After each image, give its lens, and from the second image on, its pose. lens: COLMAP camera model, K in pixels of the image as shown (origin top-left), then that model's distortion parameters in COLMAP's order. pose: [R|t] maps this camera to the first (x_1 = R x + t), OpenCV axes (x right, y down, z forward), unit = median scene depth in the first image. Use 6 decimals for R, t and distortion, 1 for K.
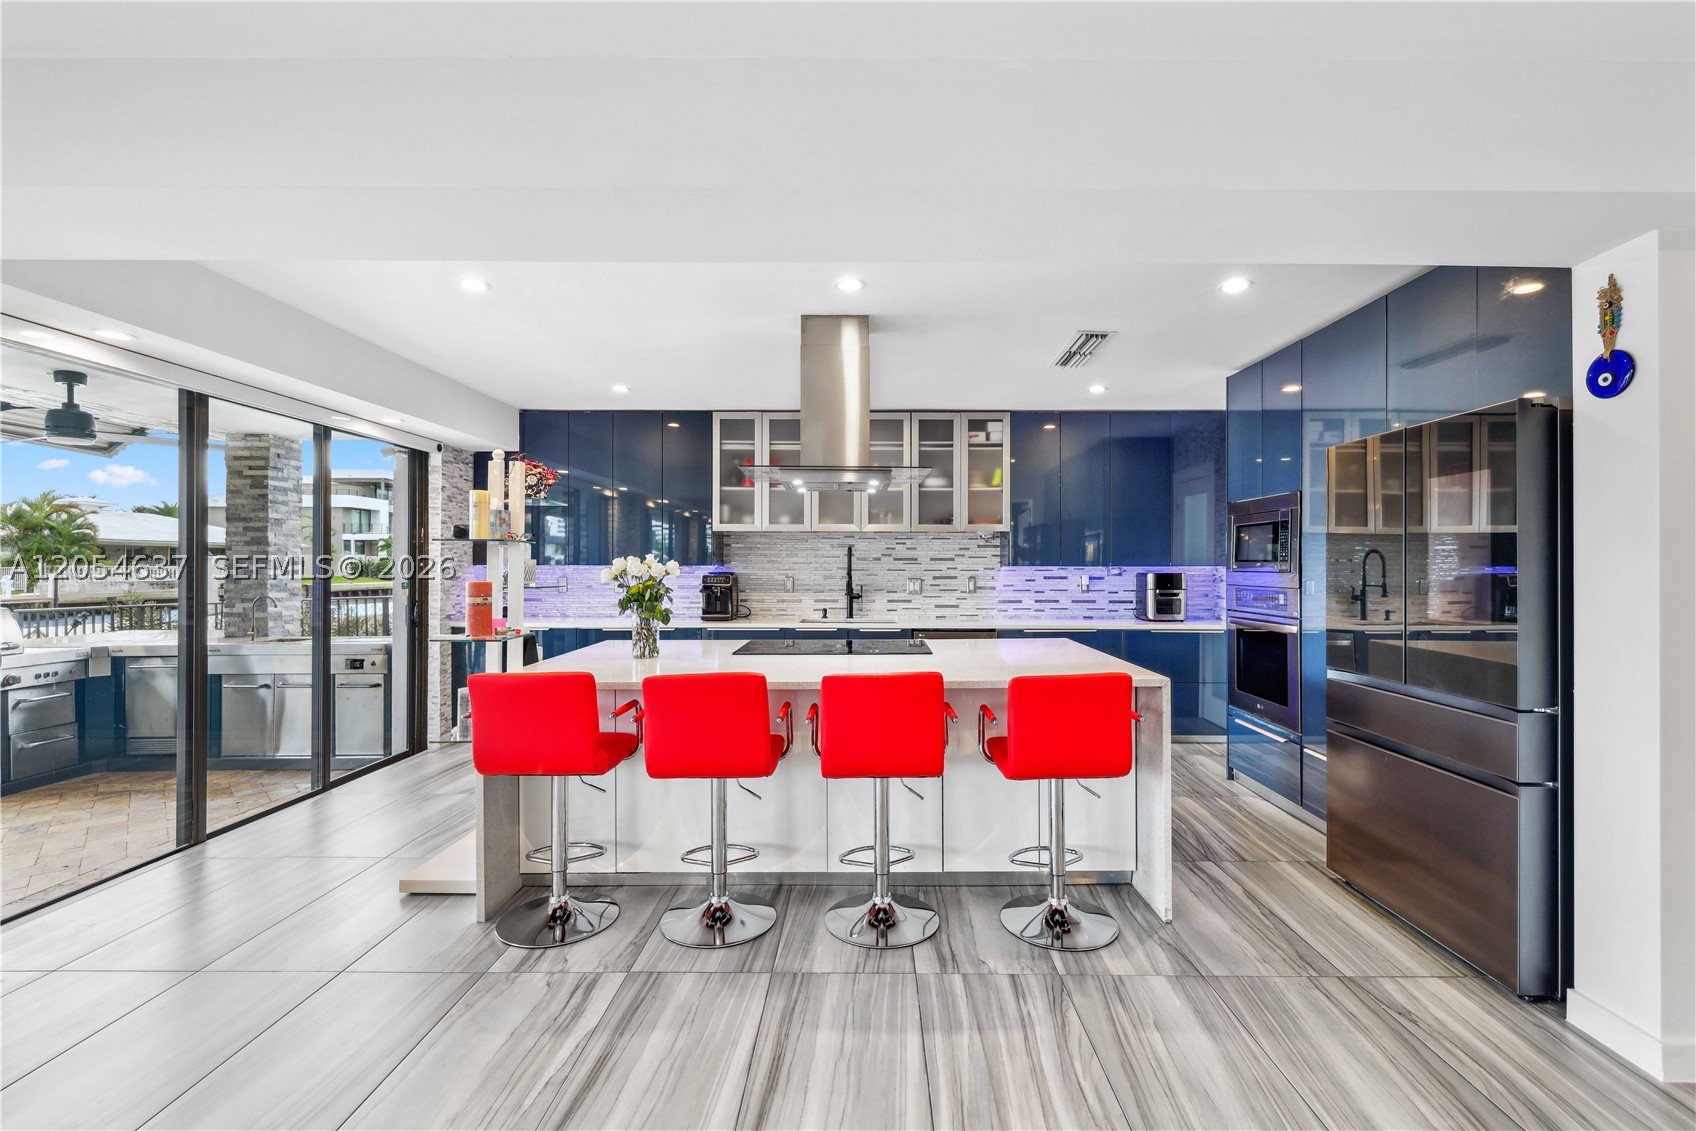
lens RADIAL K [[737.6, 0, 871.9], [0, 737.6, 561.2], [0, 0, 1]] dist [0.006095, 0.000706]
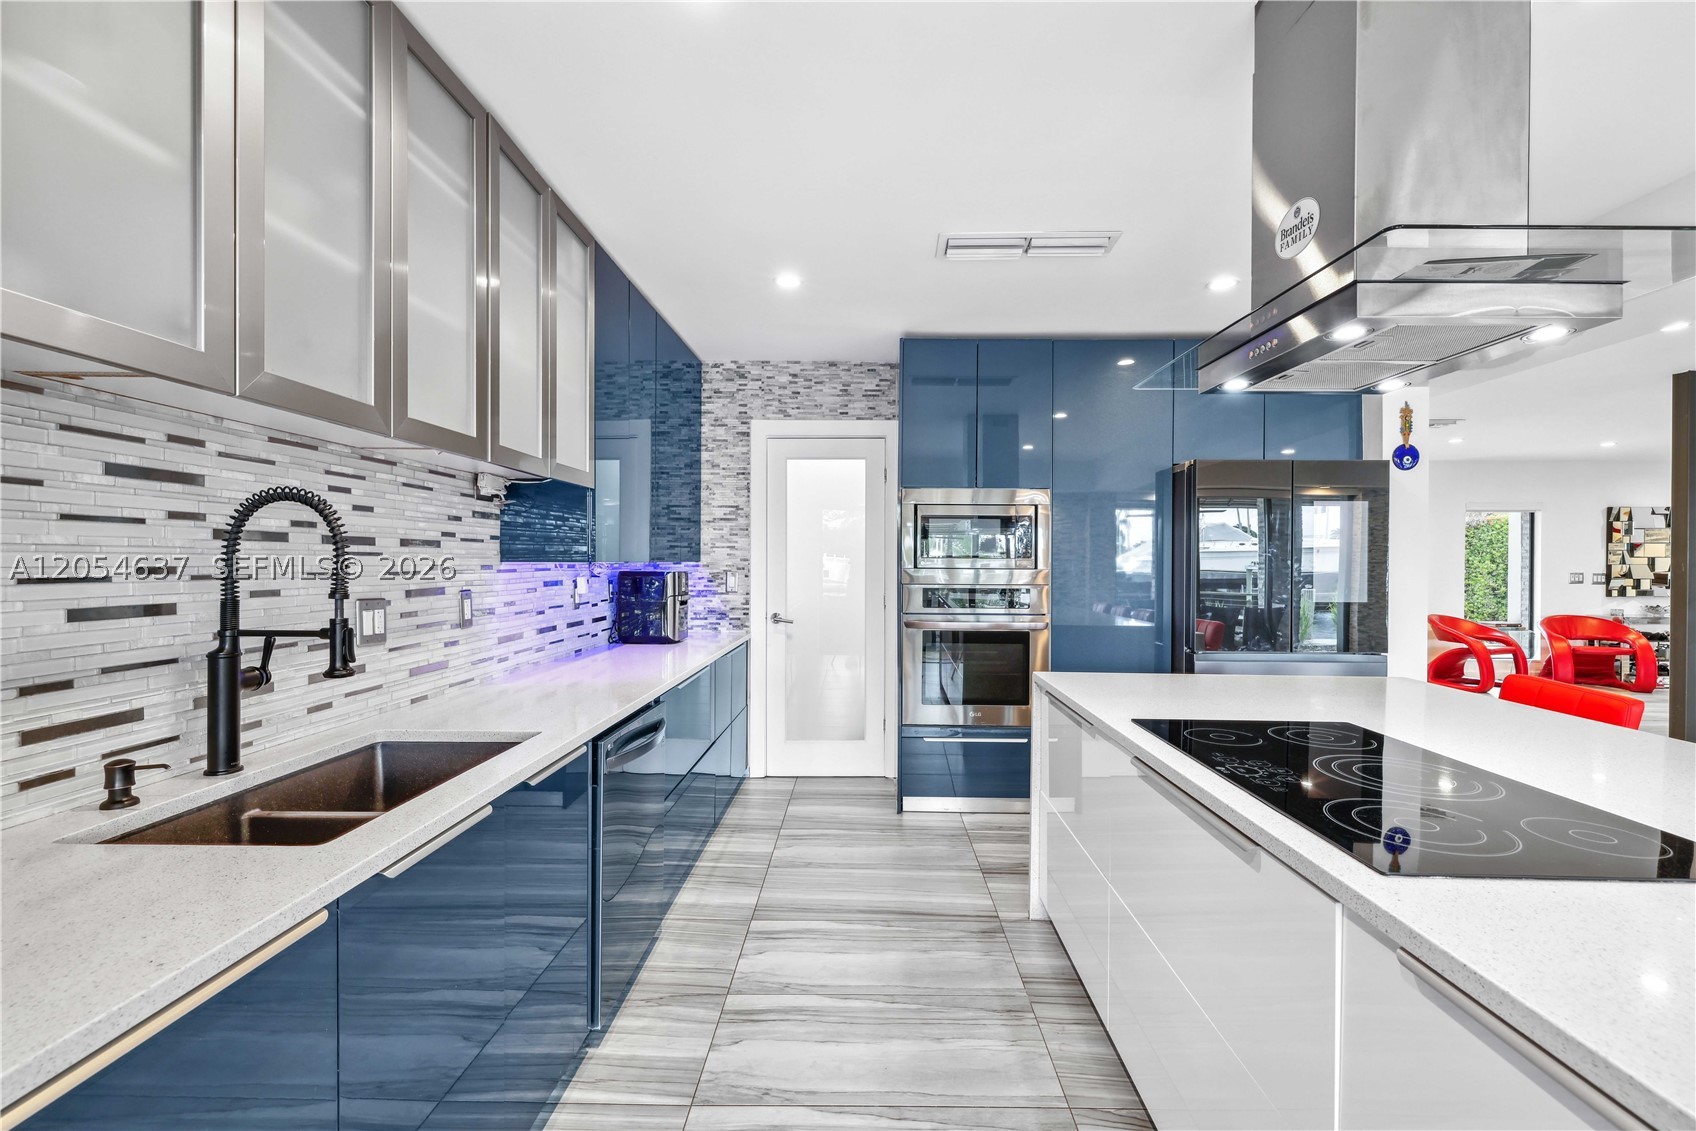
lens RADIAL K [[737.6, 0, 871.9], [0, 737.6, 561.2], [0, 0, 1]] dist [0.006095, 0.000706]
pose [[0.007111, -0.000559, 0.999975, -0.288841], [-0.009816, 0.999952, 0.000629, 0.004236], [-0.999927, -0.009820, 0.007105, 0.816746]]
